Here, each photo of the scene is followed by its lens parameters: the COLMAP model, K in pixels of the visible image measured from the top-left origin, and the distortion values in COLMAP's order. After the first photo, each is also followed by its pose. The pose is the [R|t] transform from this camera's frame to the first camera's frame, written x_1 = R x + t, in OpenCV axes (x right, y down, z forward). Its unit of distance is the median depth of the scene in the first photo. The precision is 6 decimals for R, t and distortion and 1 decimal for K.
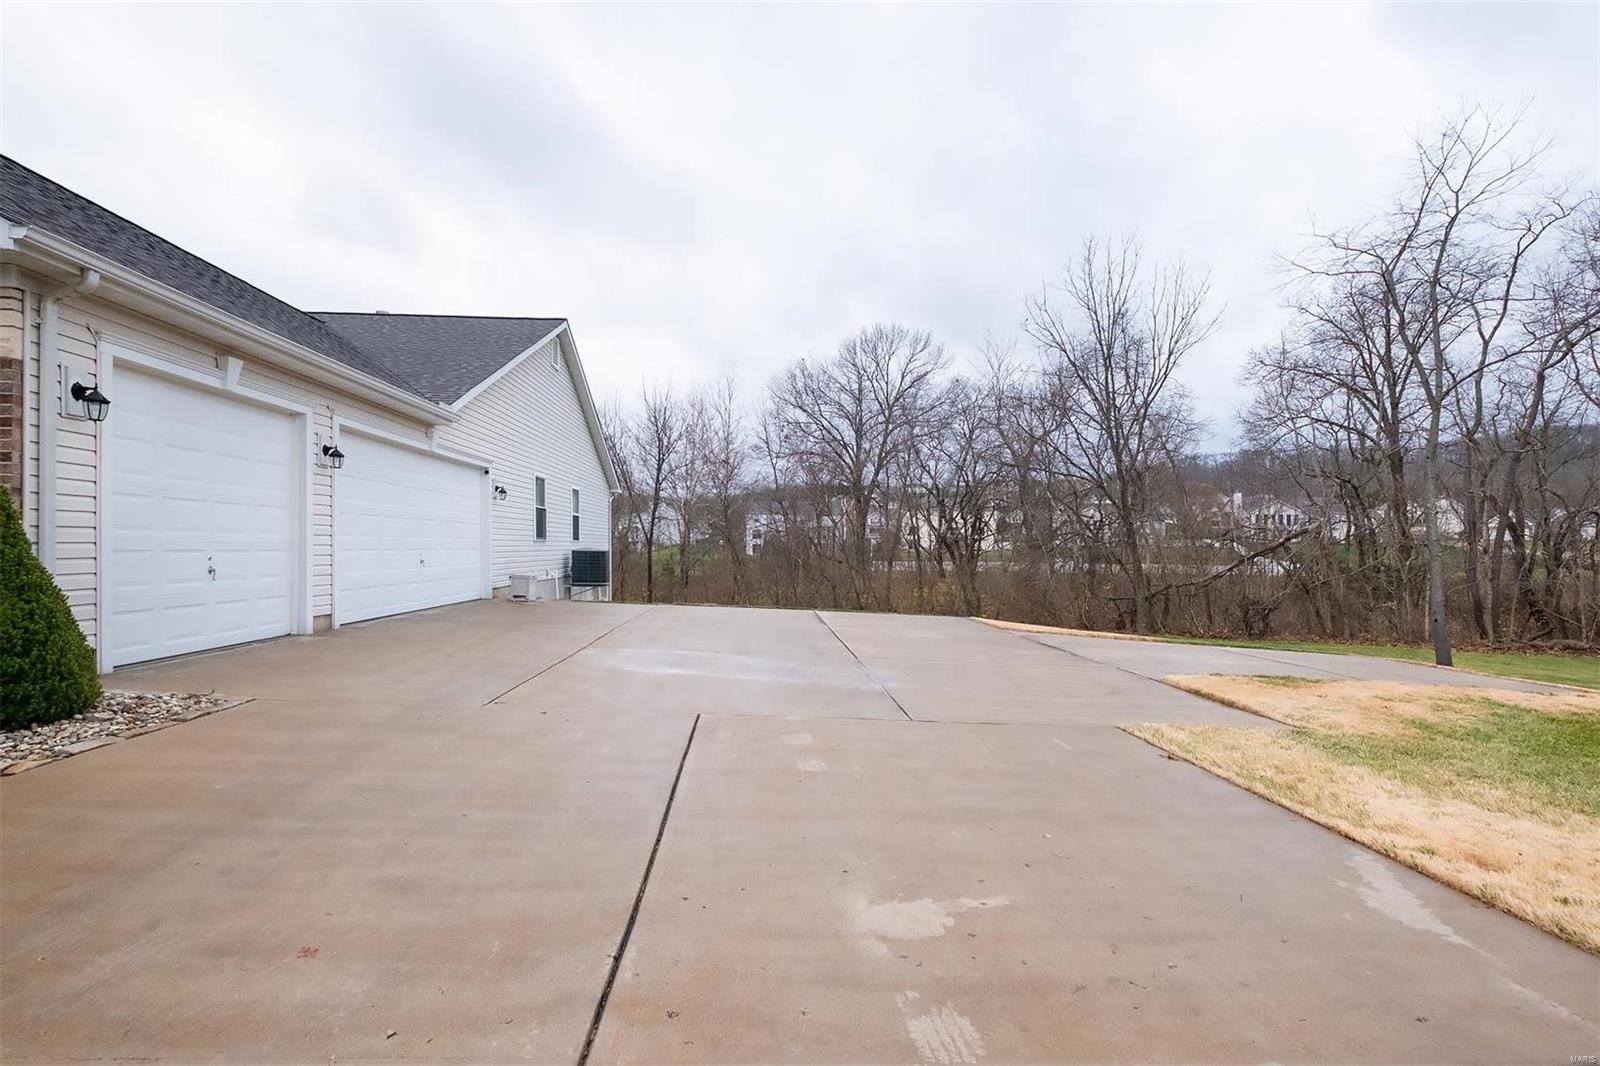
lens RADIAL K [[736.4, 0, 797.4], [0, 736.4, 542.5], [0, 0, 1]] dist [0.003030, 0.000049]
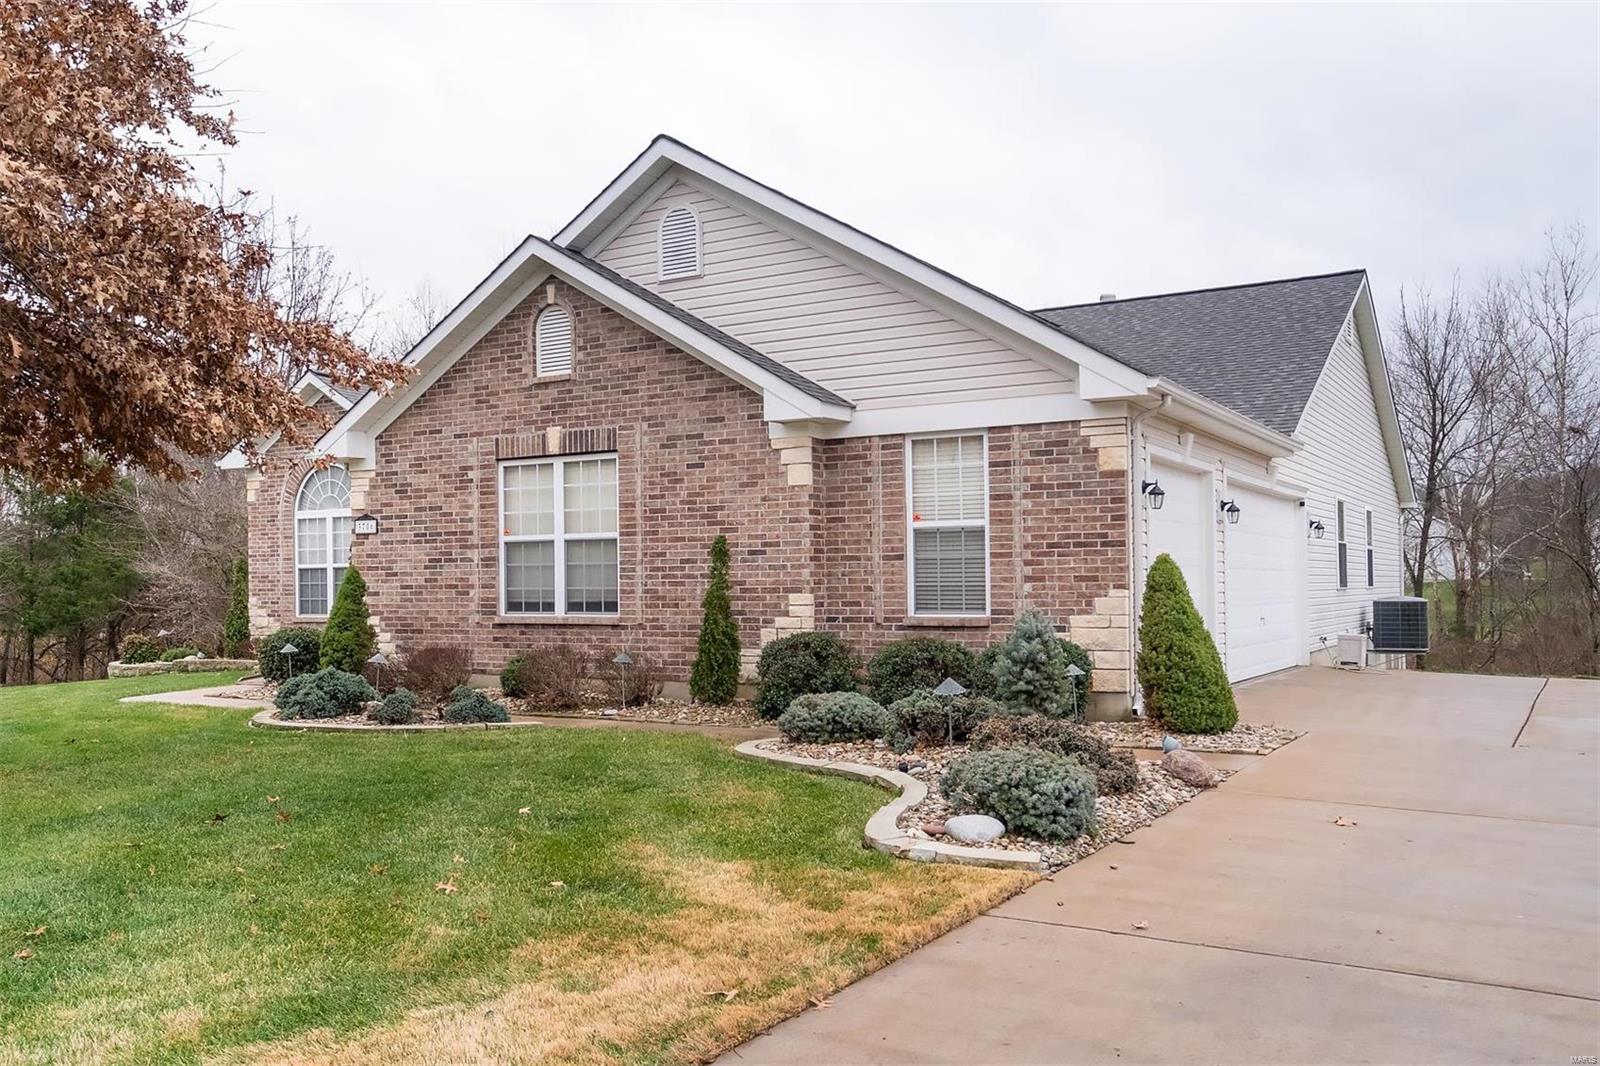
lens RADIAL K [[1303.6, 0, 809.1], [0, 1303.6, 623.0], [0, 0, 1]] dist [-0.019937, 0.034561]
pose [[0.819989, -0.009257, -0.572304, -0.039627], [0.026187, 0.999429, 0.021355, -0.008096], [0.571780, -0.032498, 0.819763, -0.288583]]
